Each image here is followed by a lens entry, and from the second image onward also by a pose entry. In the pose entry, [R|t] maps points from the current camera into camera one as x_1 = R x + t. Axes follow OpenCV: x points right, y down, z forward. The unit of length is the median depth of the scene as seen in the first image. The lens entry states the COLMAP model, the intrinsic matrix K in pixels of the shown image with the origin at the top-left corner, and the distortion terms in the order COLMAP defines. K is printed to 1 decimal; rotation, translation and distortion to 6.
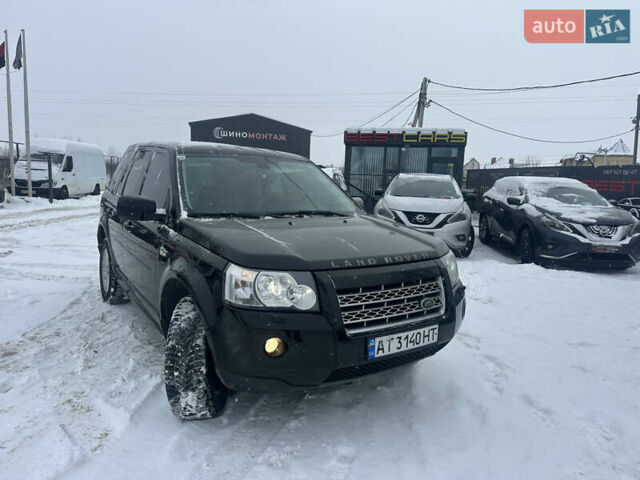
lens RADIAL K [[441.2, 0, 320.0], [0, 441.2, 240.0], [0, 0, 1]] dist [0.081880, -0.117231]
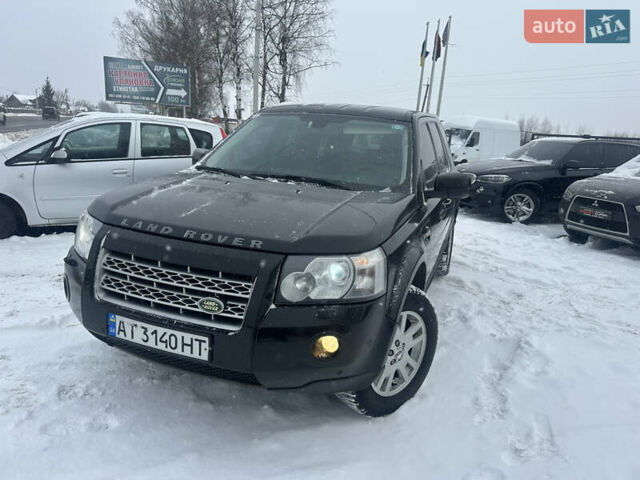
lens RADIAL K [[441.2, 0, 320.0], [0, 441.2, 240.0], [0, 0, 1]] dist [0.081880, -0.117231]
pose [[0.570765, 0.188149, -0.799267, 0.930745], [-0.152020, 0.980779, 0.122319, -0.077475], [0.806919, 0.051689, 0.588397, 0.745123]]
